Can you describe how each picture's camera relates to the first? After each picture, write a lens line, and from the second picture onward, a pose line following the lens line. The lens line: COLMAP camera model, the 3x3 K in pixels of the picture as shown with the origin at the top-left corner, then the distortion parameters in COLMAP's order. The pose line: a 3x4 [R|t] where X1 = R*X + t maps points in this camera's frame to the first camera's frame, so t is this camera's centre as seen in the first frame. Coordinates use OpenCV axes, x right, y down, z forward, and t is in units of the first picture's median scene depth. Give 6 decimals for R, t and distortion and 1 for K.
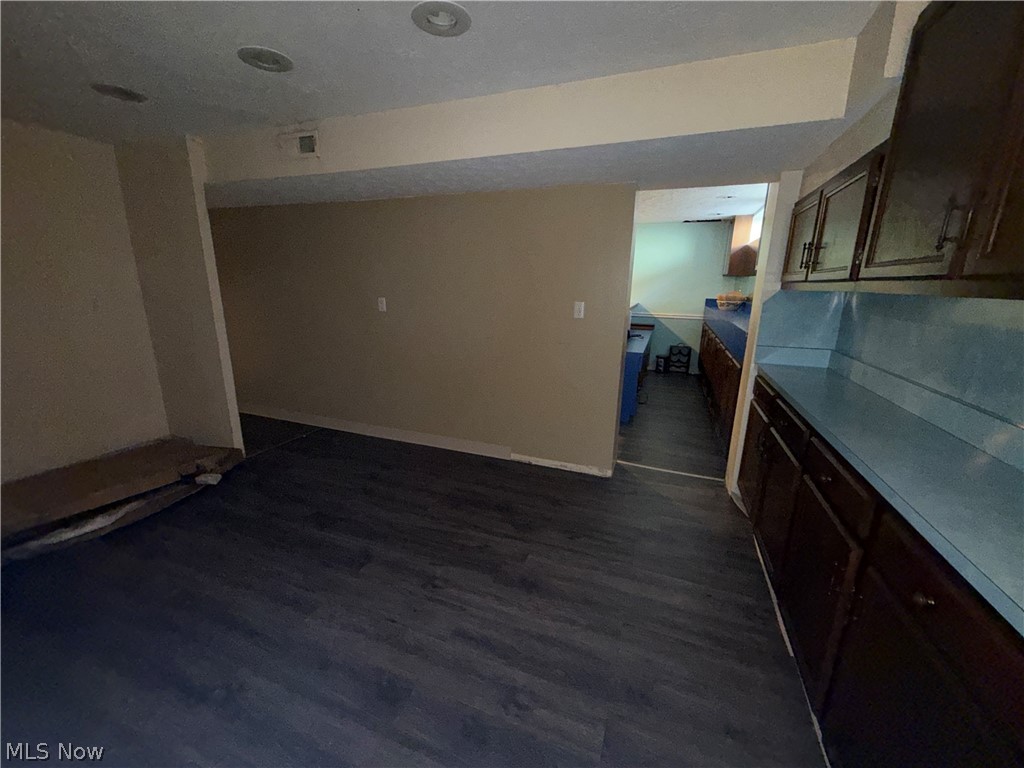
lens RADIAL K [[406.6, 0, 510.9], [0, 406.6, 385.0], [0, 0, 1]] dist [-0.003488, -0.000149]
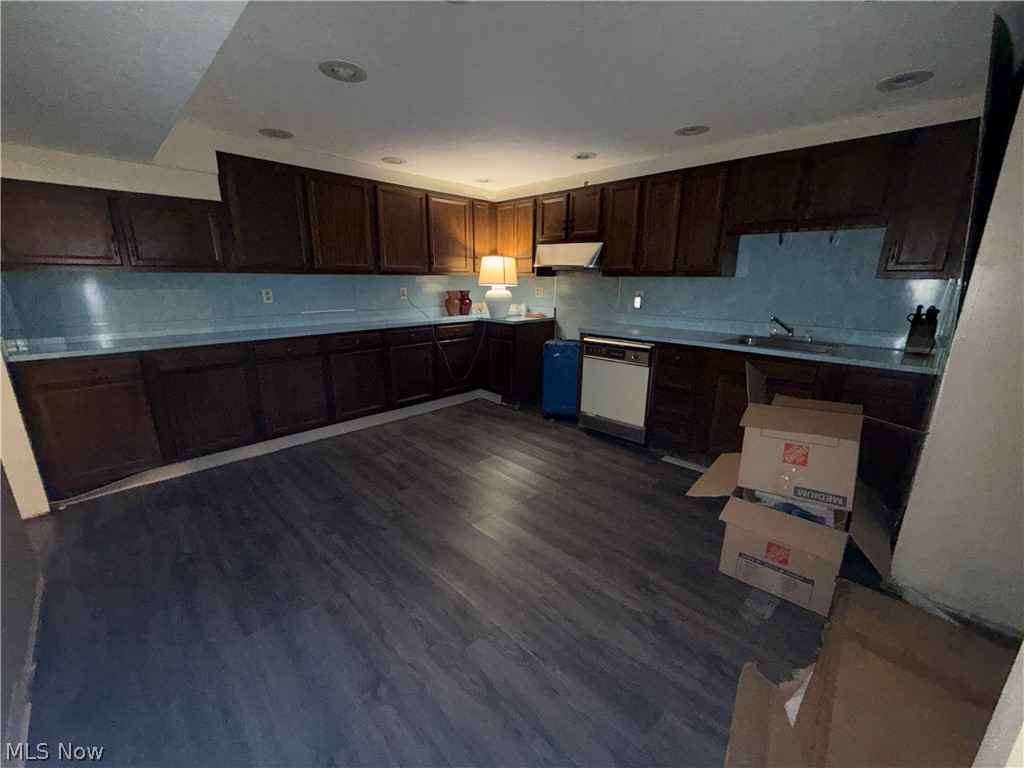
lens RADIAL K [[406.6, 0, 508.1], [0, 406.6, 381.7], [0, 0, 1]] dist [-0.003488, -0.000149]
pose [[-0.913174, -0.127827, 0.387006, -0.848315], [0.072146, 0.883853, 0.462168, -0.385310], [-0.401133, 0.449961, -0.797889, 1.510670]]
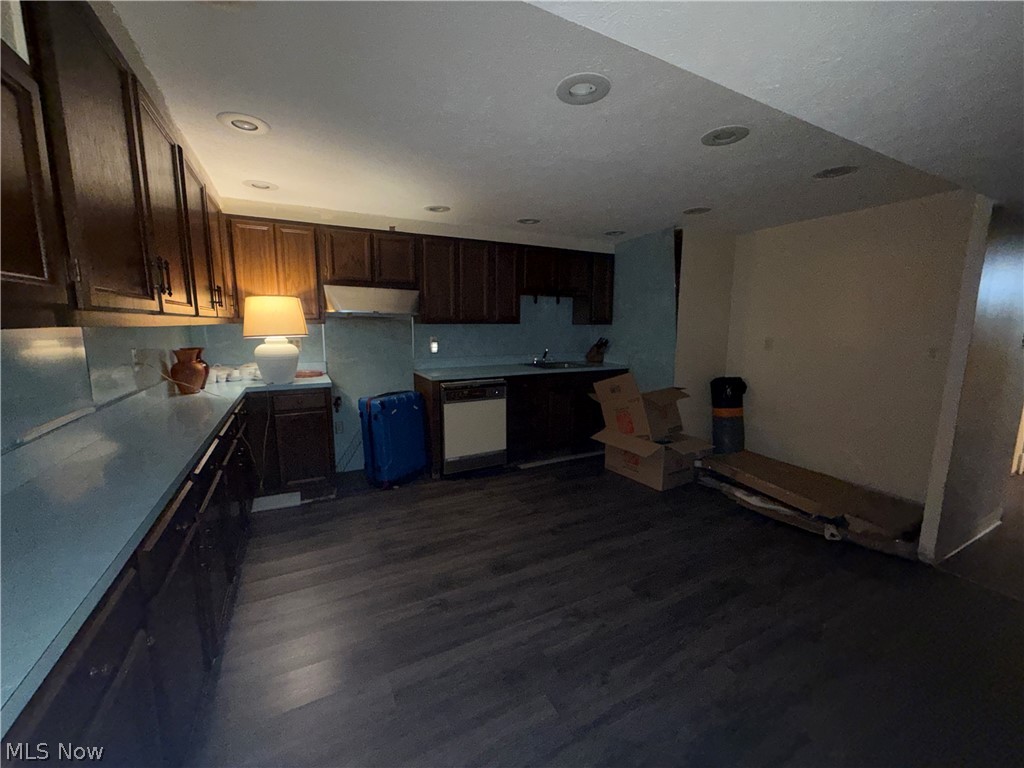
lens RADIAL K [[406.6, 0, 514.5], [0, 406.6, 381.9], [0, 0, 1]] dist [-0.003488, -0.000149]
pose [[-0.663664, 0.083718, -0.743331, 0.554989], [-0.197265, 0.938954, 0.281873, -0.286123], [0.721552, 0.333703, -0.606635, 1.185088]]
